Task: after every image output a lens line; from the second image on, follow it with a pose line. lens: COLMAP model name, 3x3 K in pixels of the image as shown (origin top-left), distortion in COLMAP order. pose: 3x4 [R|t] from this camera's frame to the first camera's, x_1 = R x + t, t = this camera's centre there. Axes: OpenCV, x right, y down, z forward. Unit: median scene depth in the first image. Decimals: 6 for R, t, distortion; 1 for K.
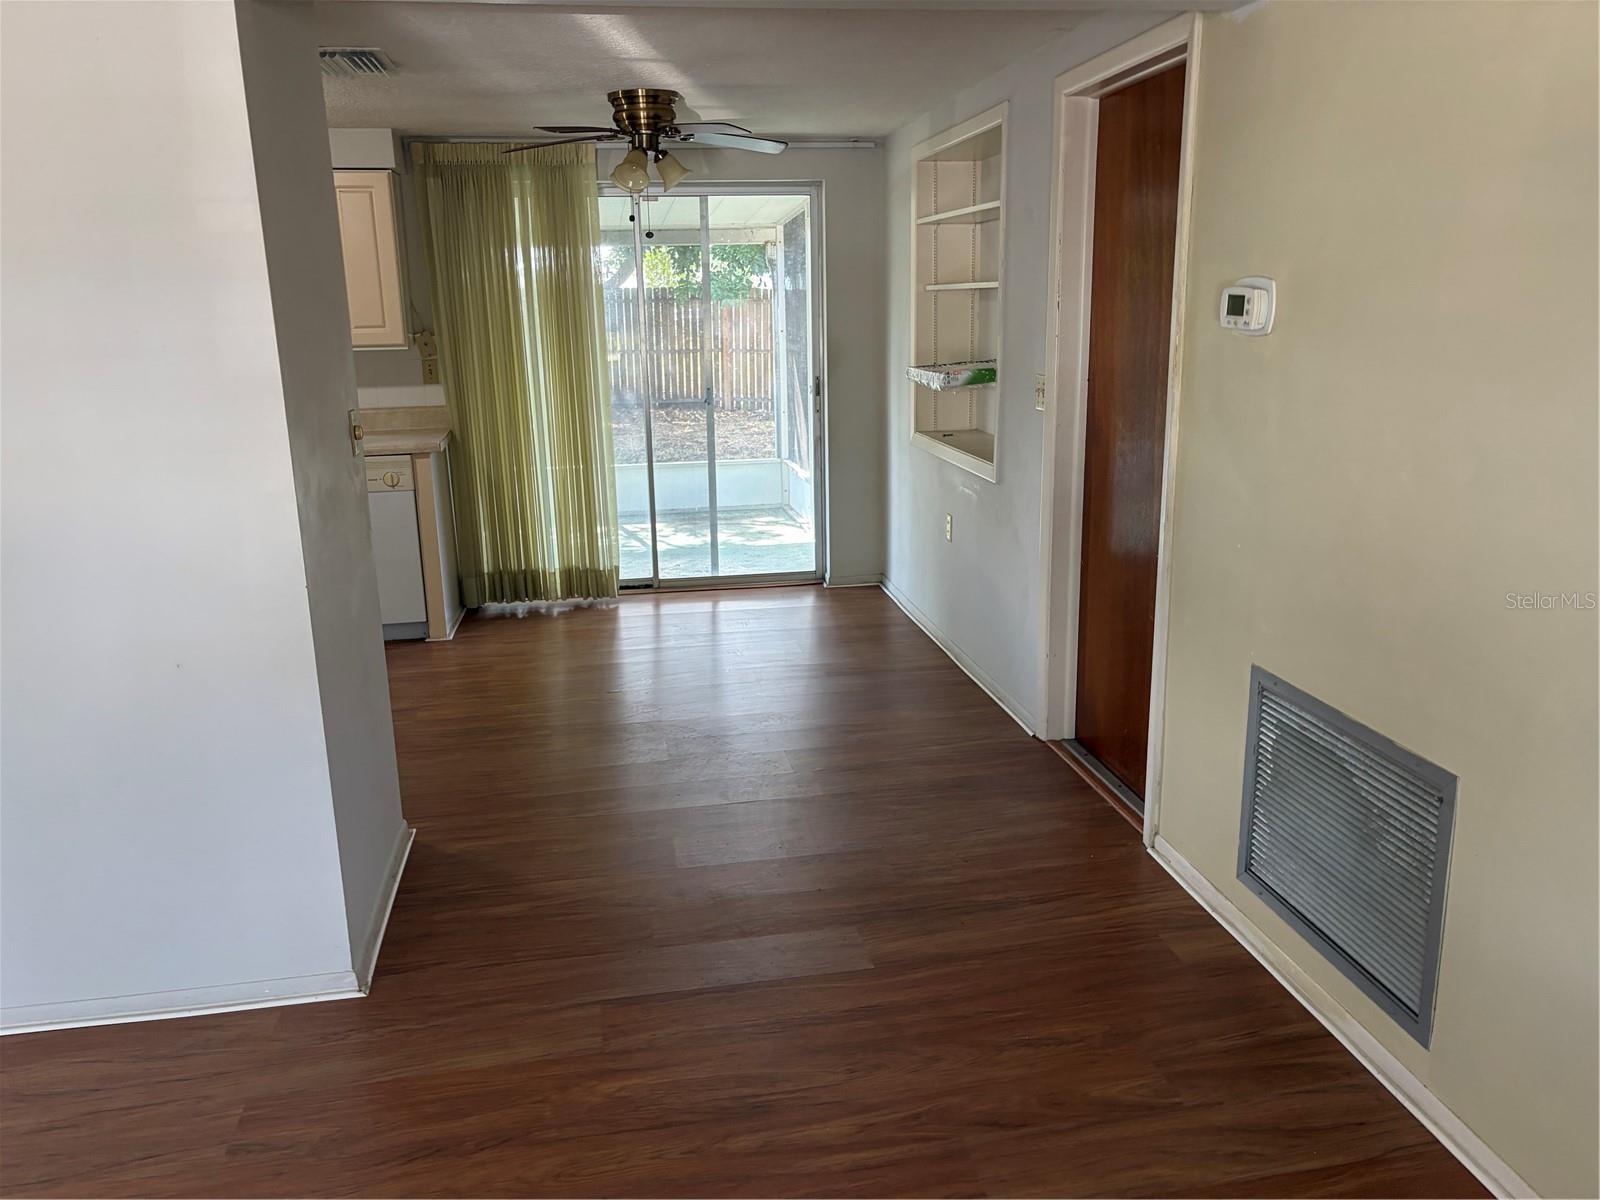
lens RADIAL K [[1205.2, 0, 799.3], [0, 1205.2, 585.8], [0, 0, 1]] dist [0.022362, -0.016166]
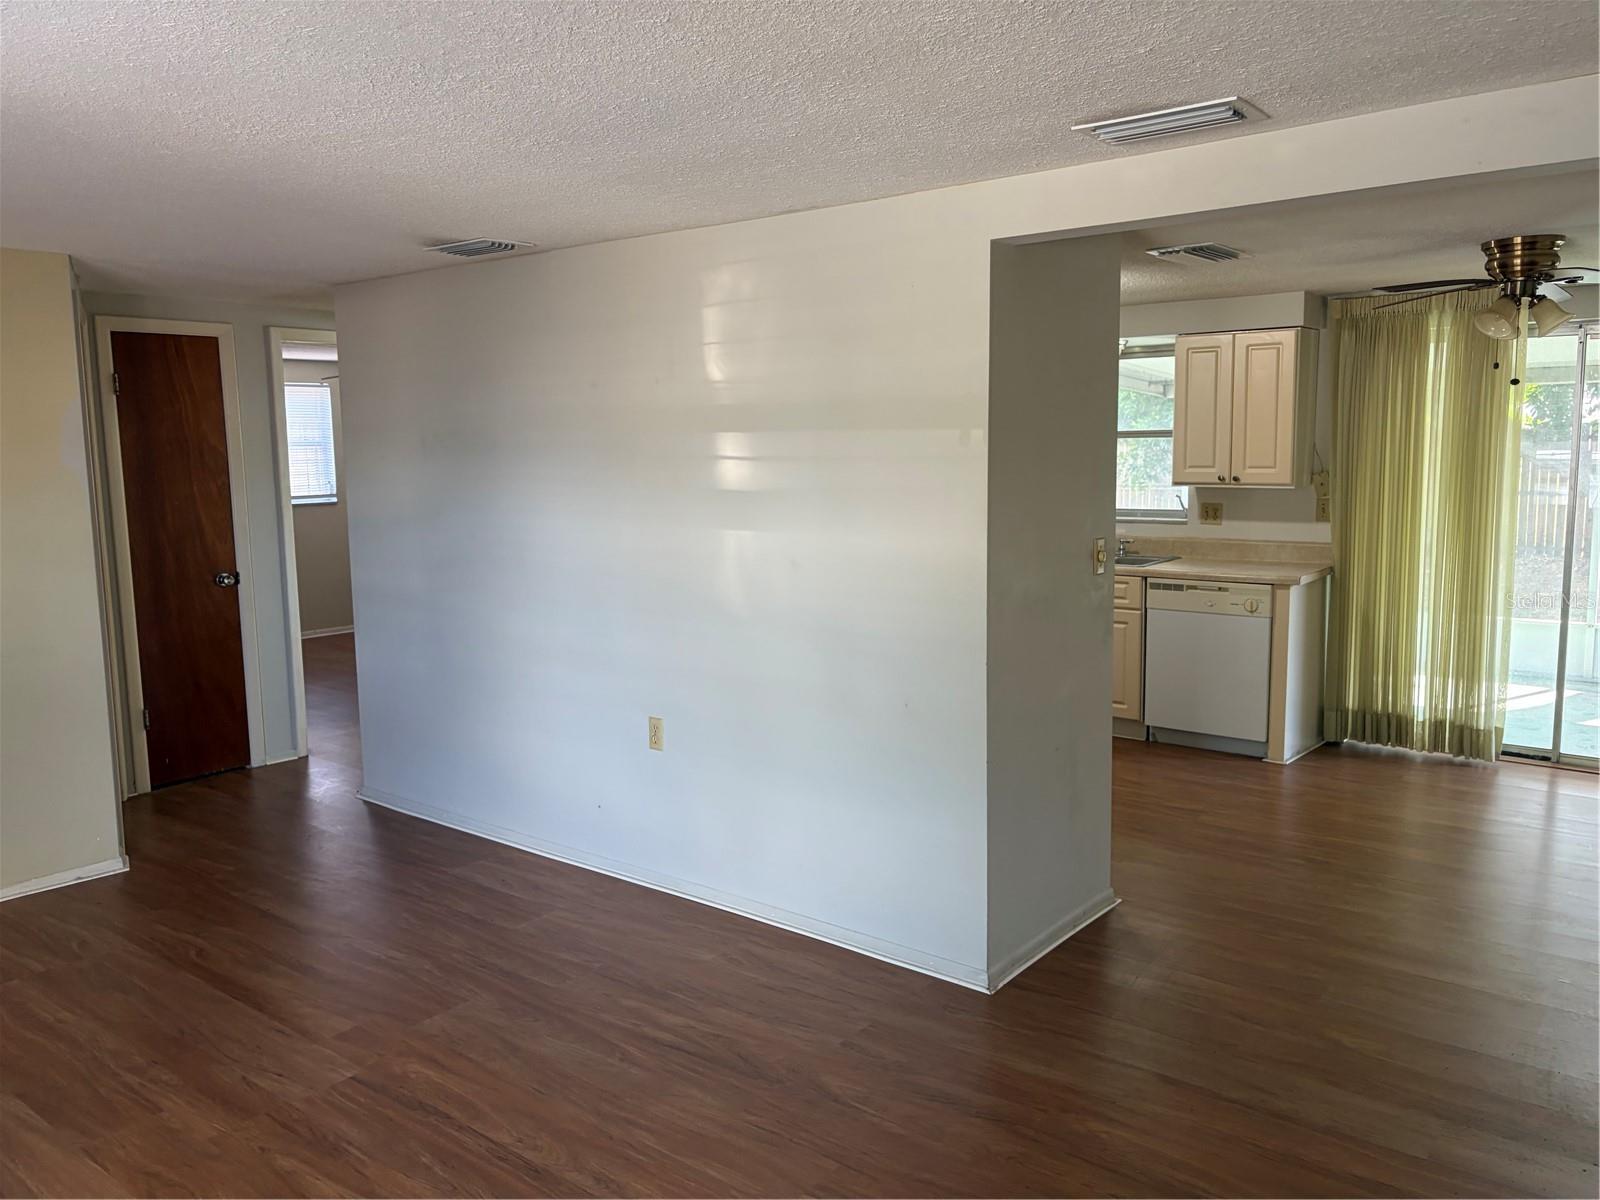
lens RADIAL K [[1205.2, 0, 798.6], [0, 1205.2, 595.4], [0, 0, 1]] dist [0.022362, -0.016166]
pose [[0.661947, 0.106588, -0.741934, 0.197903], [-0.175875, 0.984290, -0.015509, -0.008789], [0.728625, 0.140754, 0.670294, -0.027068]]
